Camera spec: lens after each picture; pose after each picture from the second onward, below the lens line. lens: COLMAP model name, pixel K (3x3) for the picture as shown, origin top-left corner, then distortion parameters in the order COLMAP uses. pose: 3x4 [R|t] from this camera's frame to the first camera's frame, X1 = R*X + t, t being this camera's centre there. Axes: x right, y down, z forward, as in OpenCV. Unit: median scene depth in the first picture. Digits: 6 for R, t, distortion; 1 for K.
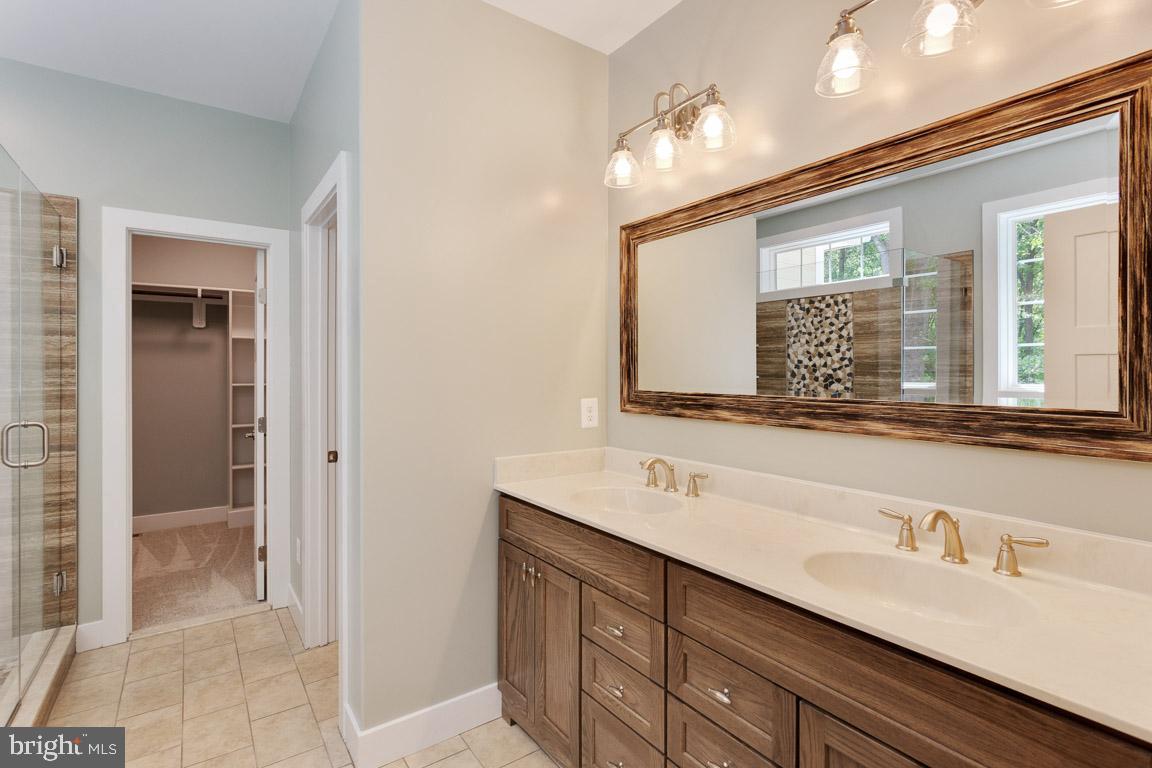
lens RADIAL K [[551.5, 0, 577.4], [0, 551.5, 374.6], [0, 0, 1]] dist [0.005248, 0.001039]
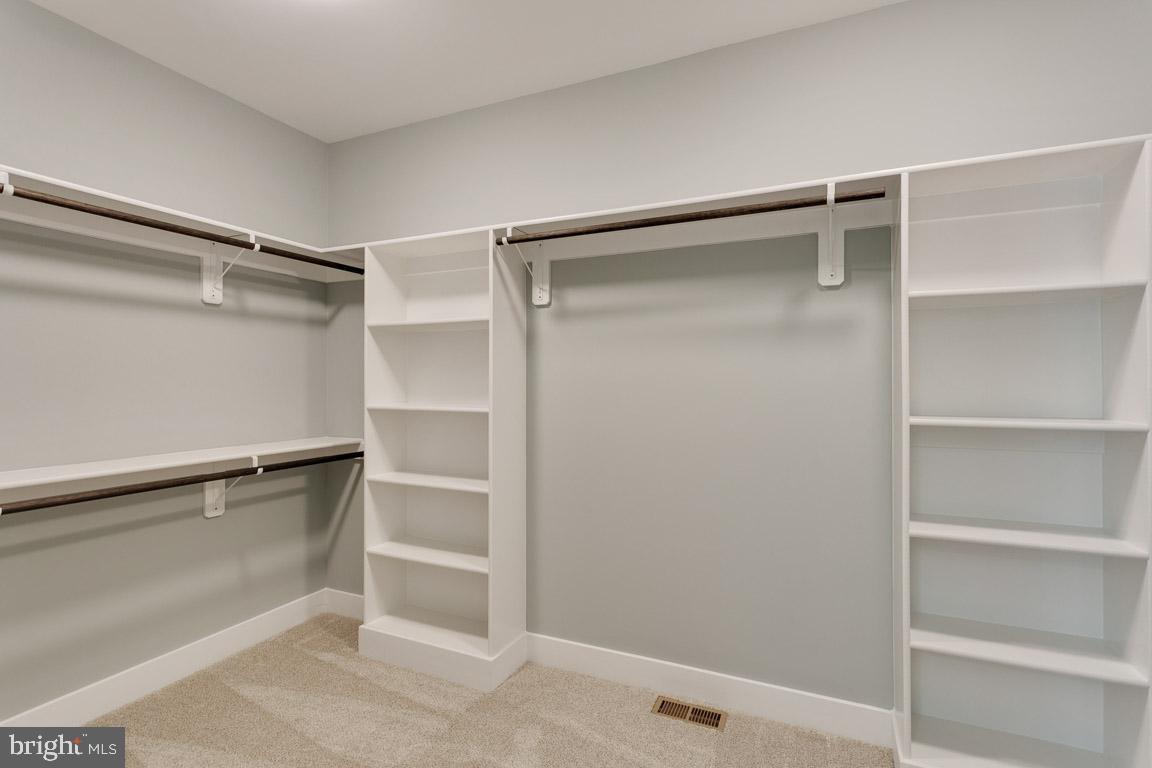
lens RADIAL K [[551.5, 0, 577.0], [0, 551.5, 377.9], [0, 0, 1]] dist [0.005248, 0.001039]
pose [[0.508124, 0.003263, -0.861278, -0.413892], [-0.001931, 0.999995, 0.002649, -0.011167], [0.861282, 0.000317, 0.508128, 0.612164]]
